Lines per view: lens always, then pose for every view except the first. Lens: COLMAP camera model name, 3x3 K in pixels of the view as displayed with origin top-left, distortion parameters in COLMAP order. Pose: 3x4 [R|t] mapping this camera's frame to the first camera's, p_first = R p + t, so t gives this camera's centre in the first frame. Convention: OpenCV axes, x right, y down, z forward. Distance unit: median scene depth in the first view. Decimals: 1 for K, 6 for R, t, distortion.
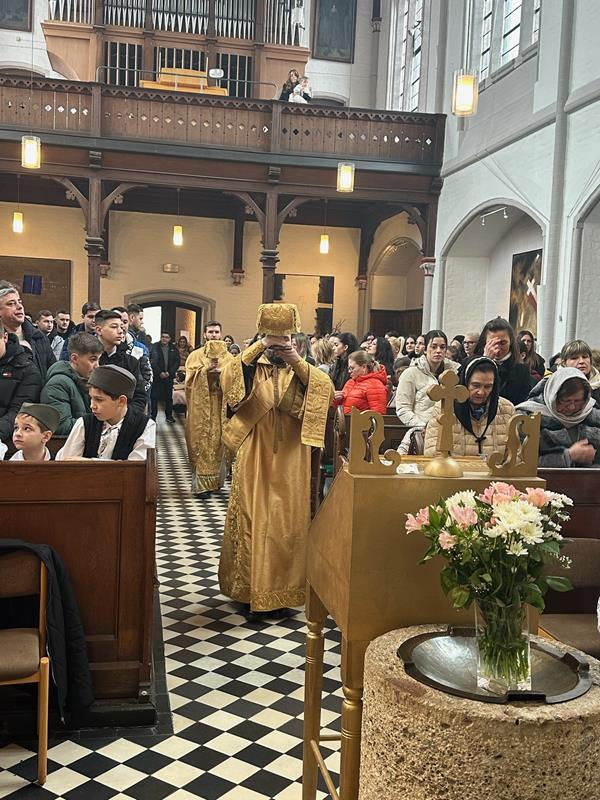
lens RADIAL K [[845.9, 0, 295.8], [0, 845.9, 391.7], [0, 0, 1]] dist [0.171443, -0.339890]
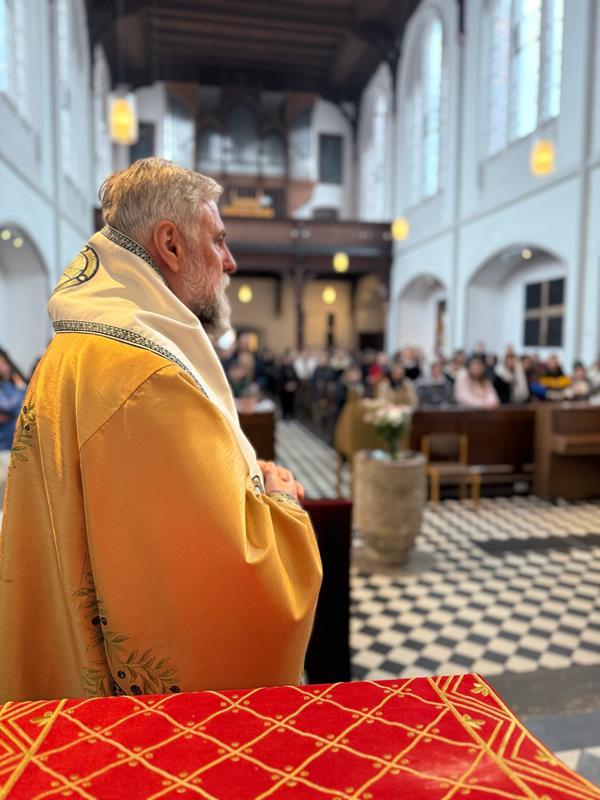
lens RADIAL K [[568.4, 0, 300.0], [0, 568.4, 400.0], [0, 0, 1]] dist [-0.000611, -0.009491]
pose [[0.999287, -0.032968, -0.018404, -0.013229], [0.033615, 0.998785, 0.036030, -0.003320], [0.017193, -0.036623, 0.999181, -0.182989]]
